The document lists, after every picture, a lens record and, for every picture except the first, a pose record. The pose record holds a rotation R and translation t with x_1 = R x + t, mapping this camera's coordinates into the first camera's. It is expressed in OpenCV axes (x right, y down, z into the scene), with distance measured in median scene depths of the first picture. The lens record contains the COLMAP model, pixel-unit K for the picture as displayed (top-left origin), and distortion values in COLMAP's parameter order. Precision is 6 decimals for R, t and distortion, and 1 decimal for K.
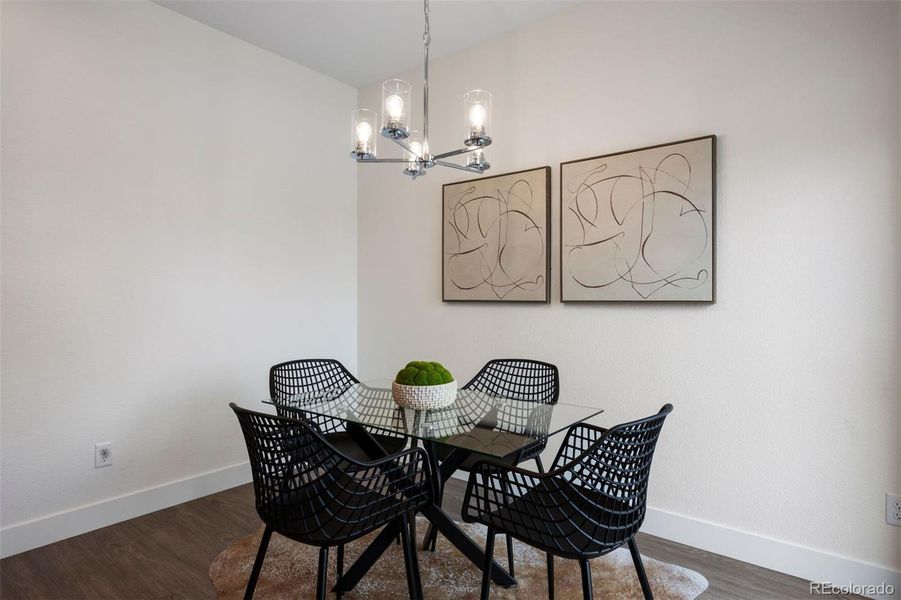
lens RADIAL K [[492.3, 0, 449.3], [0, 492.3, 299.3], [0, 0, 1]] dist [-0.006632, -0.002404]
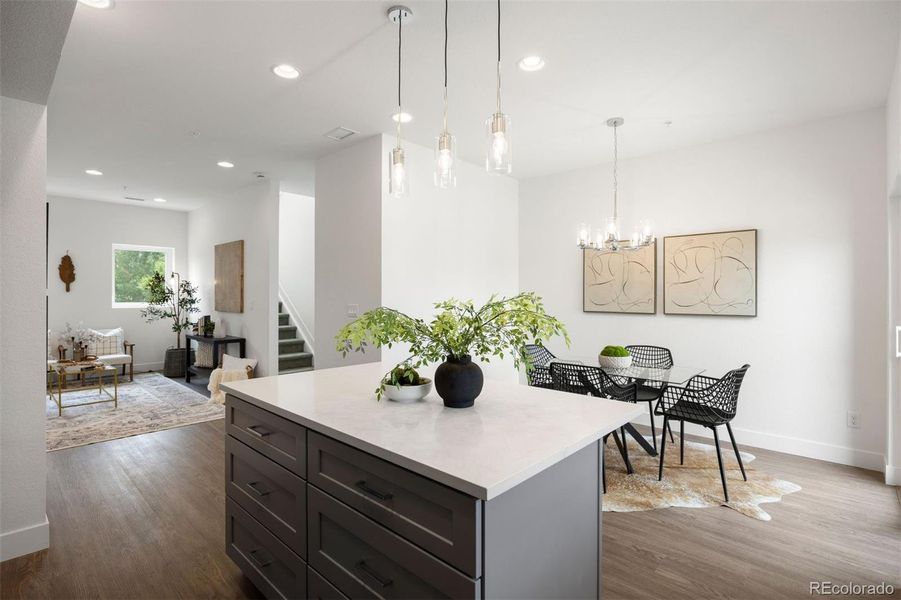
lens RADIAL K [[414.6, 0, 446.1], [0, 414.6, 295.0], [0, 0, 1]] dist [-0.030100, 0.000271]
pose [[0.995829, 0.001746, -0.091226, -0.455643], [-0.002188, 0.999986, -0.004742, -0.058421], [0.091216, 0.004922, 0.995819, -0.603322]]
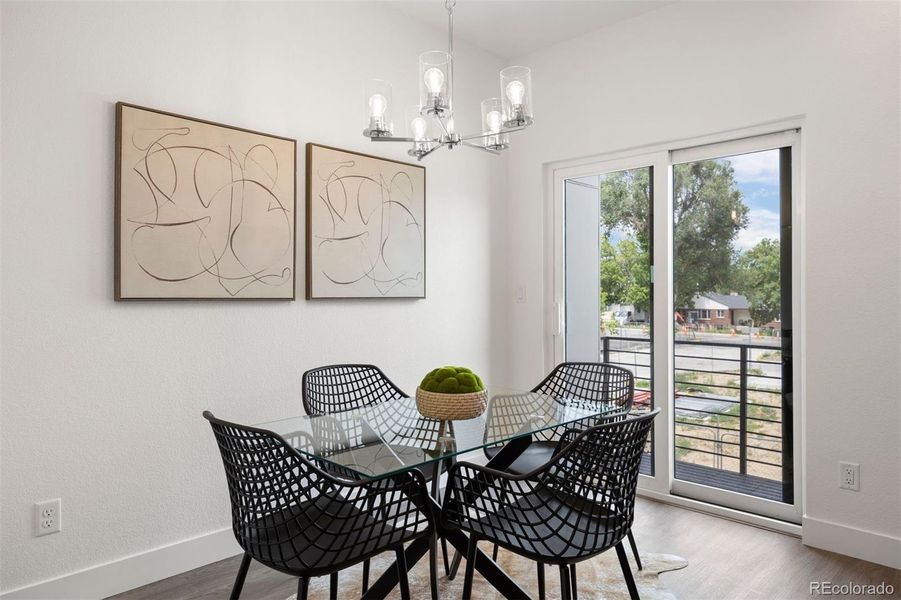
lens RADIAL K [[576.1, 0, 452.6], [0, 576.1, 297.8], [0, 0, 1]] dist [-0.009623, -0.001427]
pose [[0.105195, -0.006744, 0.994429, -0.828085], [0.002304, 0.999976, 0.006537, -0.003347], [-0.994449, 0.001604, 0.105208, 0.675209]]
